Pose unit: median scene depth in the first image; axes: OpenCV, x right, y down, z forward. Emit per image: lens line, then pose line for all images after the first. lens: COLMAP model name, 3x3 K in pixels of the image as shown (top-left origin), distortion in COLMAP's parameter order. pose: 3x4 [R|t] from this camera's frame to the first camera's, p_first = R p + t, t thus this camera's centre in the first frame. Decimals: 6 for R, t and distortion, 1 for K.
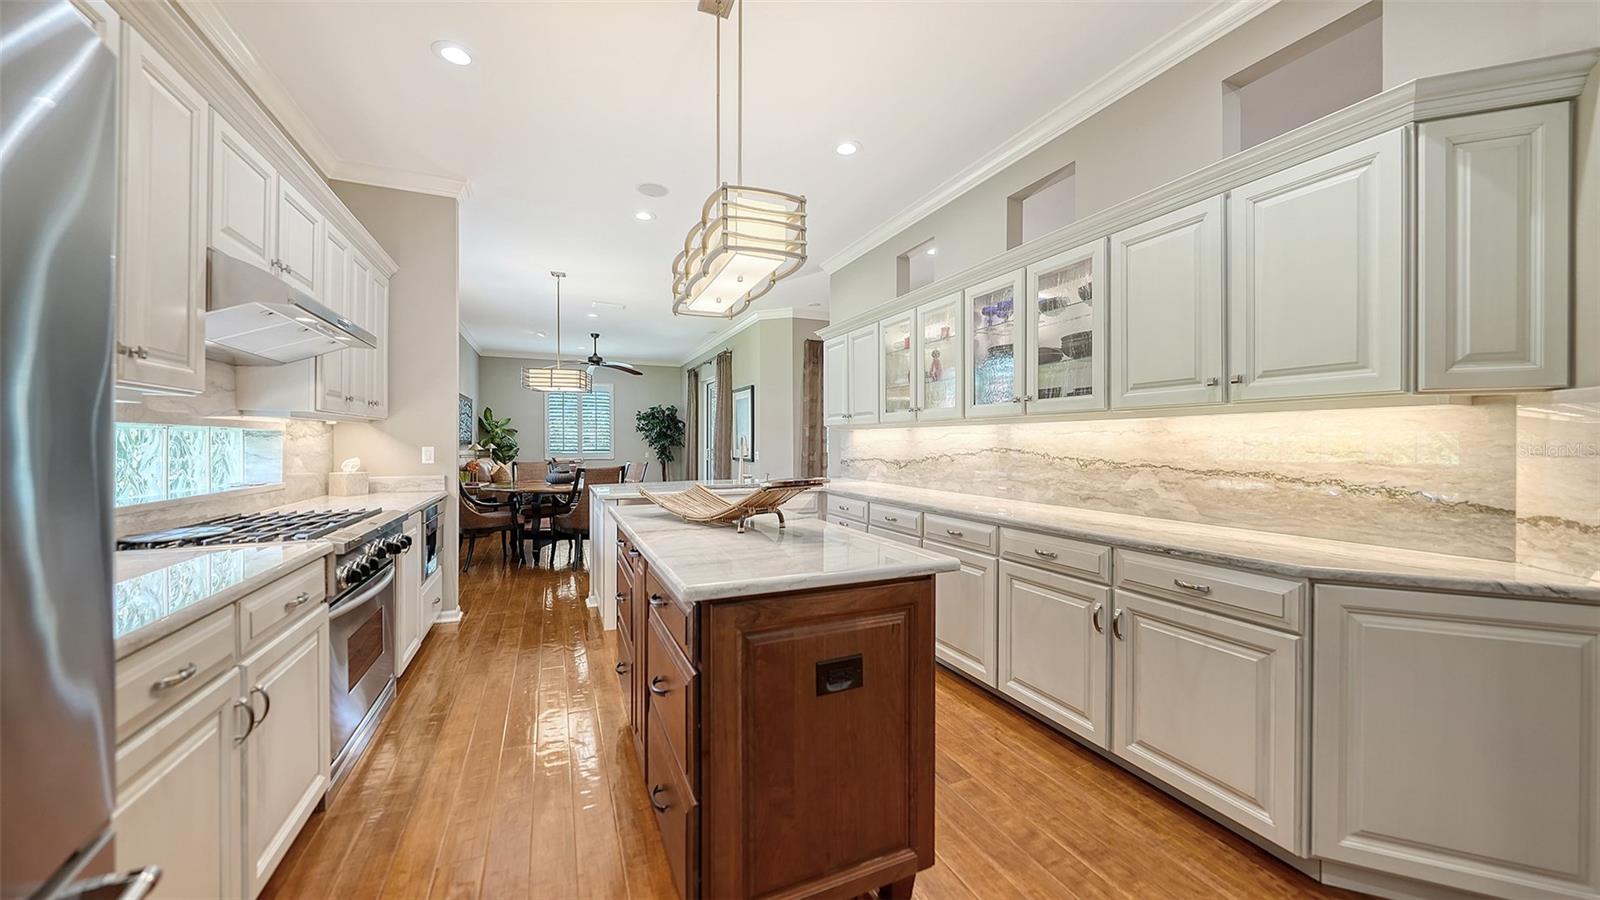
lens RADIAL K [[560.8, 0, 806.8], [0, 560.8, 438.1], [0, 0, 1]] dist [-0.005139, -0.000150]
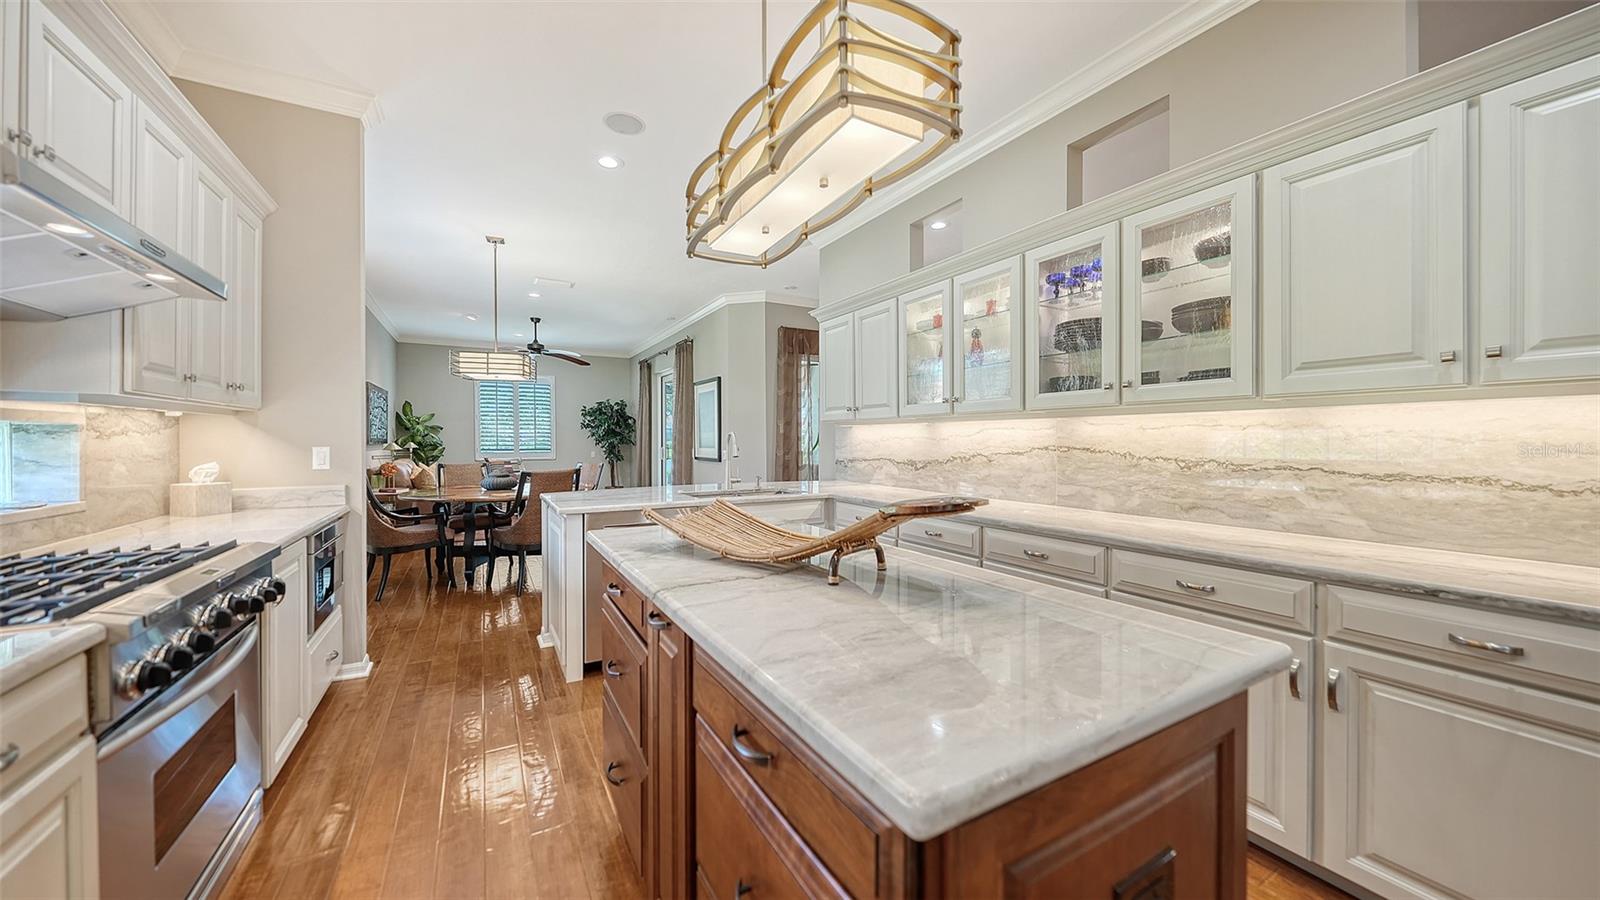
lens RADIAL K [[560.8, 0, 804.3], [0, 560.8, 439.6], [0, 0, 1]] dist [-0.005139, -0.000150]
pose [[0.995182, -0.002101, 0.098018, -0.121808], [0.001459, 0.999977, 0.006626, 0.001829], [-0.098030, -0.006452, 0.995163, 0.220149]]
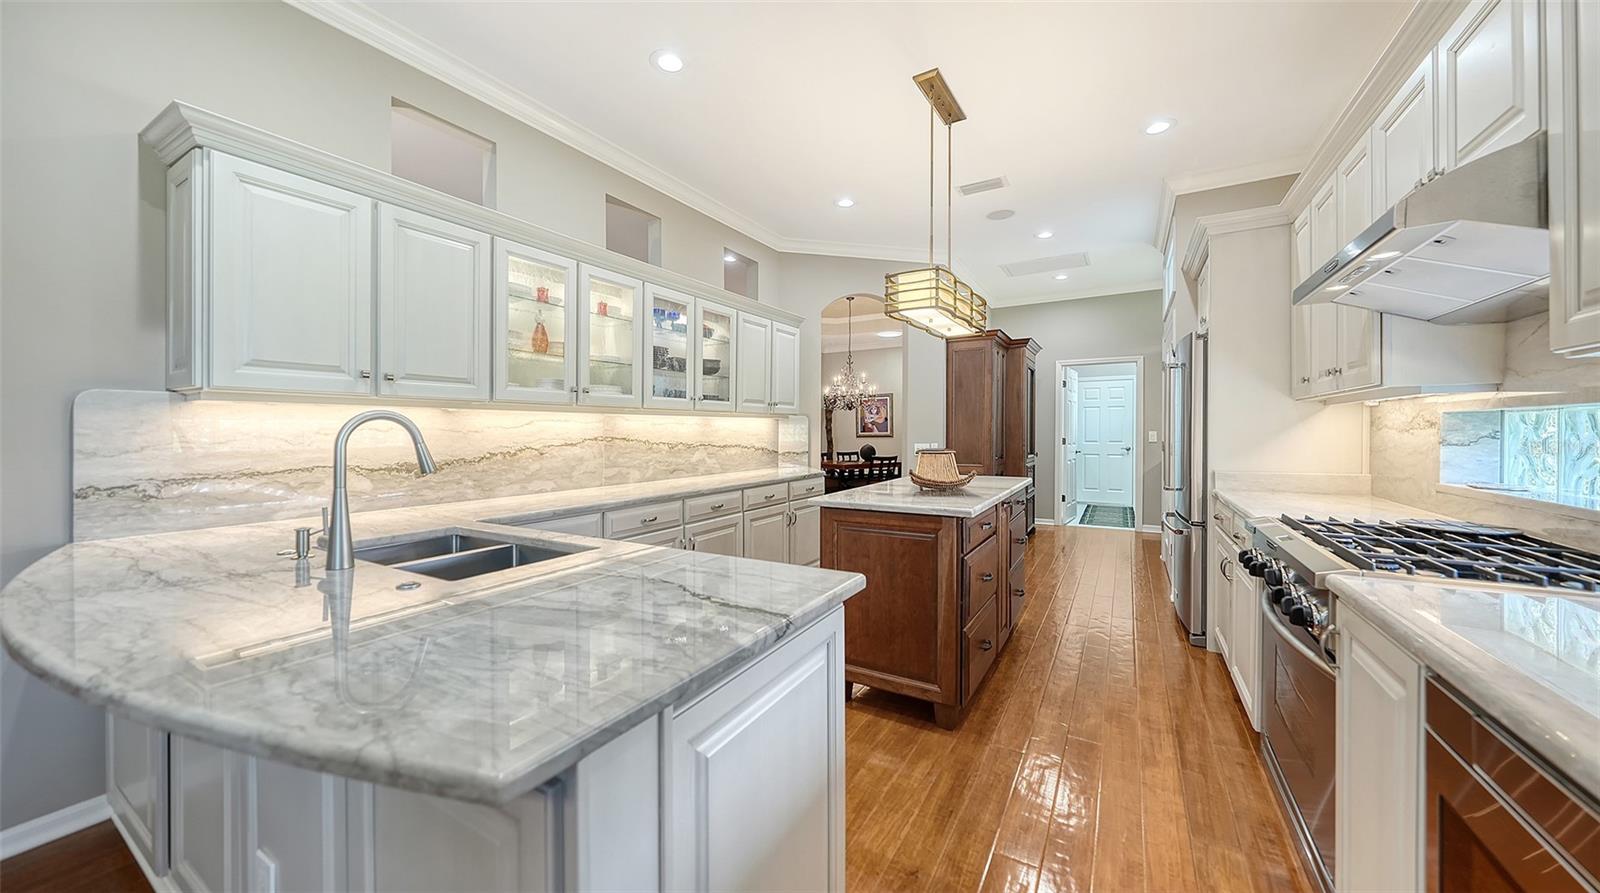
lens RADIAL K [[560.8, 0, 770.8], [0, 560.8, 435.4], [0, 0, 1]] dist [-0.005139, -0.000150]
pose [[-0.547850, 0.001924, 0.836574, -0.710398], [0.004573, 0.999989, 0.000696, 0.016566], [-0.836564, 0.004207, -0.547853, 1.388275]]
